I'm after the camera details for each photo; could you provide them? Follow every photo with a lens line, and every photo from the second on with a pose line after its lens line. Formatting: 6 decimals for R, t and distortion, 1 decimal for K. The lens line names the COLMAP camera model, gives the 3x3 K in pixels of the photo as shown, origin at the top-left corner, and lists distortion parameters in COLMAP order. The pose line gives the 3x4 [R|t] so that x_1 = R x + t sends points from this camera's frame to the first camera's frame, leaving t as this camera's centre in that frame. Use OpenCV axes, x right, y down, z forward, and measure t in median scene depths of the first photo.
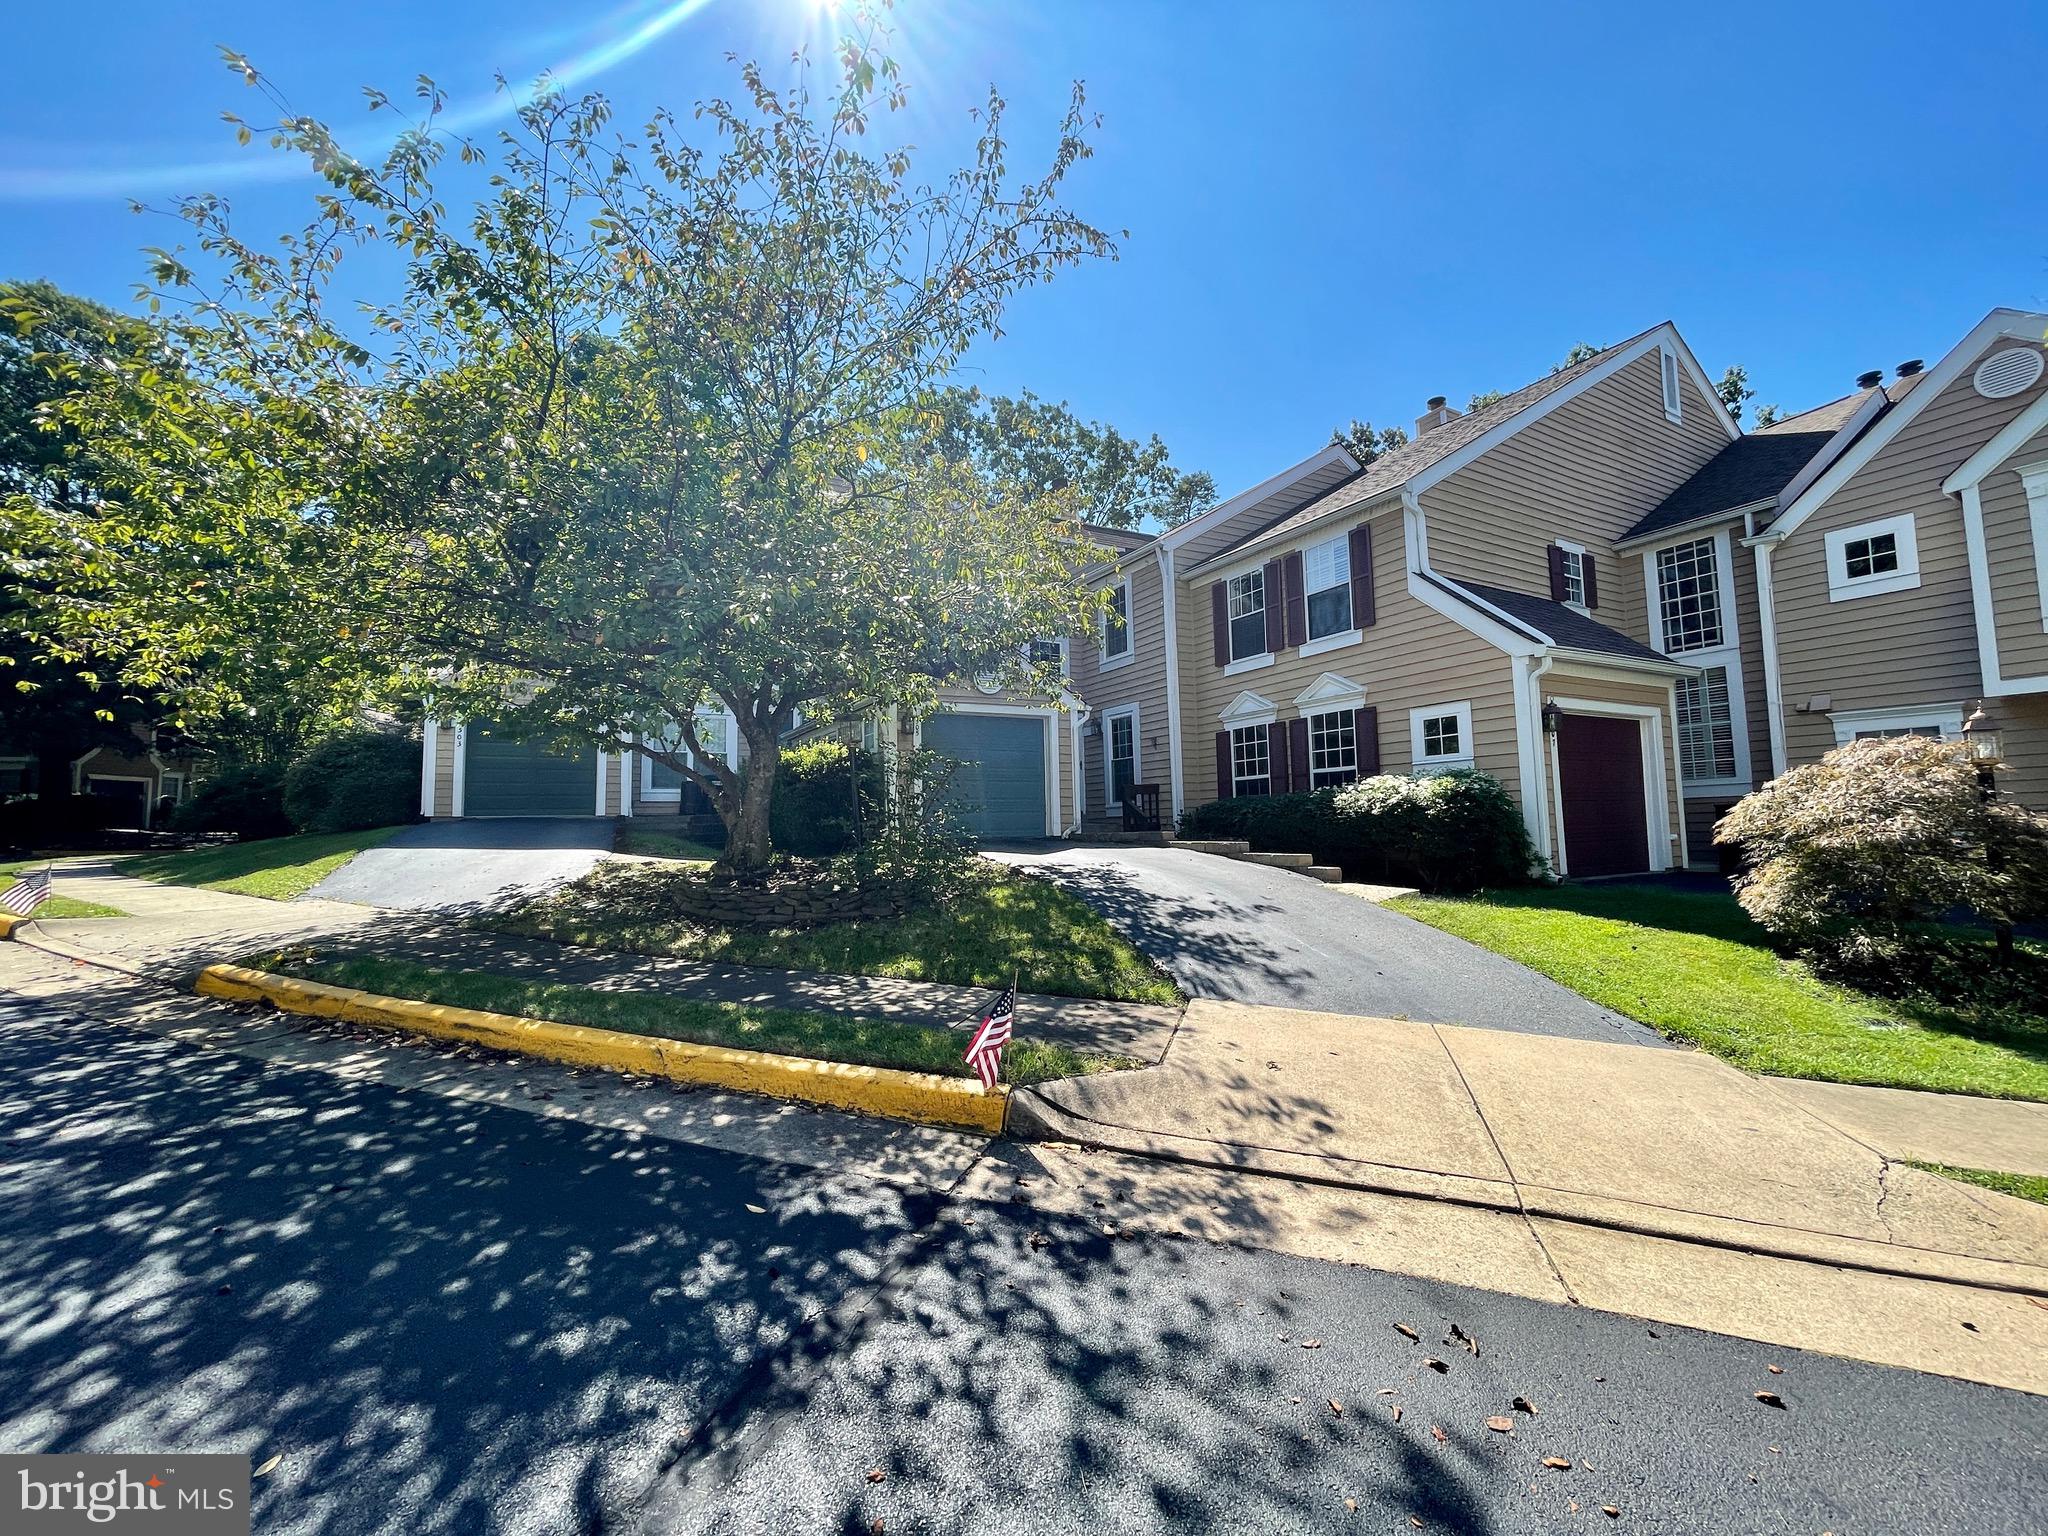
lens RADIAL K [[820.6, 0, 1024.0], [0, 820.6, 768.0], [0, 0, 1]] dist [-0.015525, -0.000016]
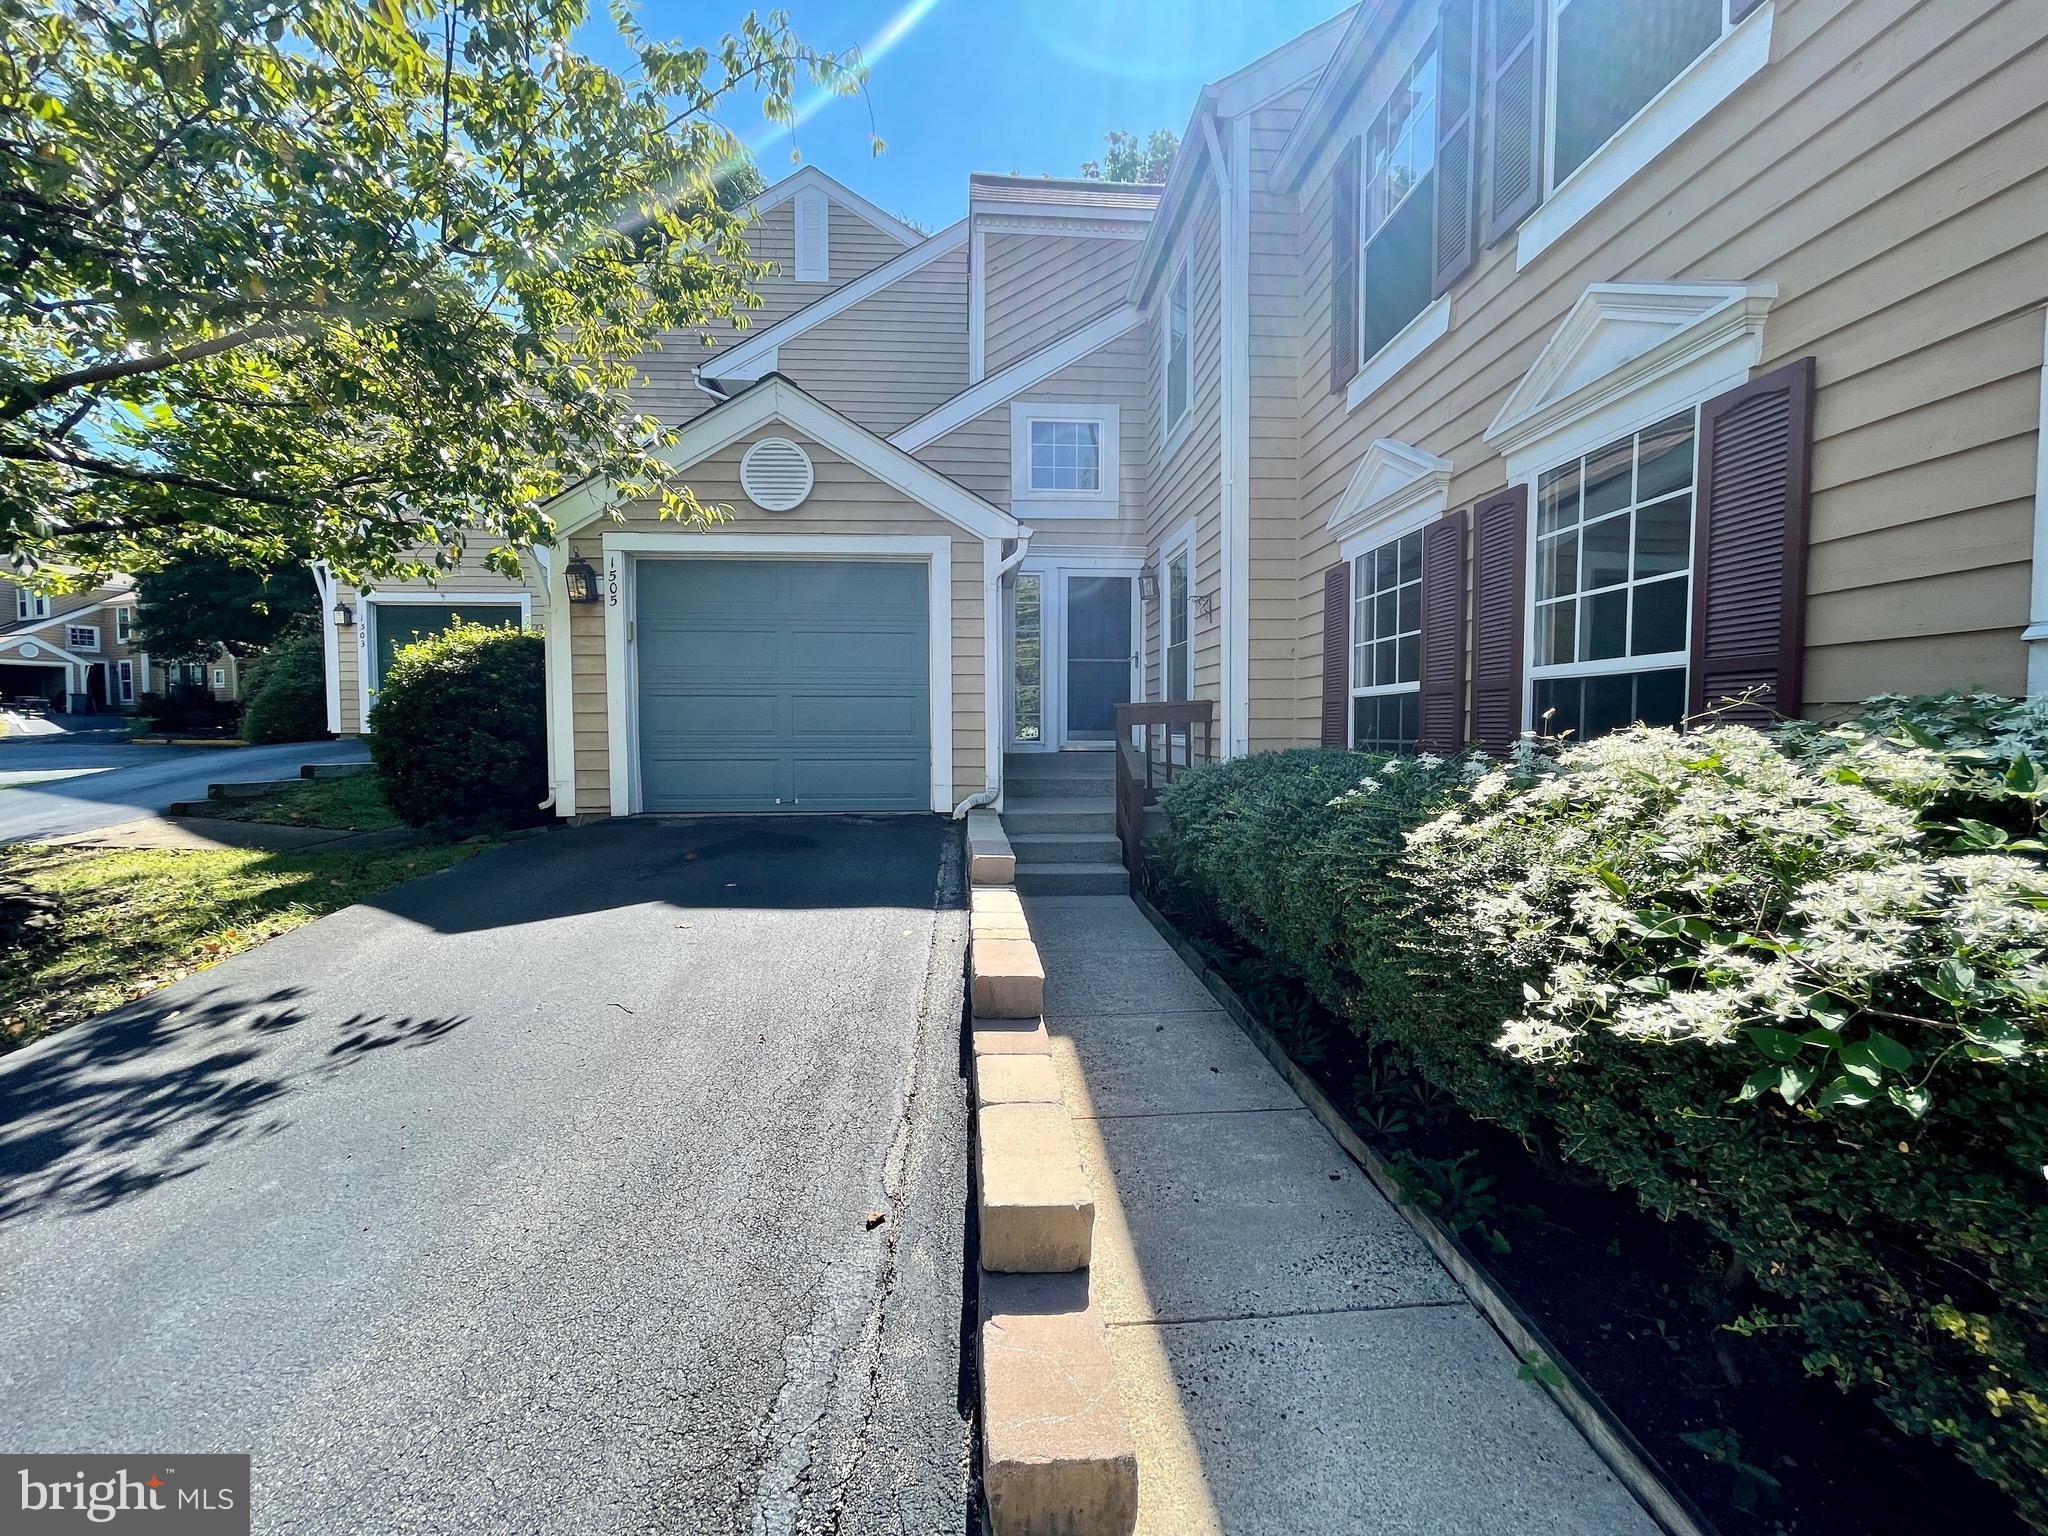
lens RADIAL K [[820.6, 0, 1024.0], [0, 820.6, 768.0], [0, 0, 1]] dist [-0.015525, -0.000016]
pose [[0.902564, 0.043598, -0.428343, 0.303184], [0.012119, 0.991893, 0.126493, -0.001257], [0.430386, -0.119360, 0.894719, 0.638766]]
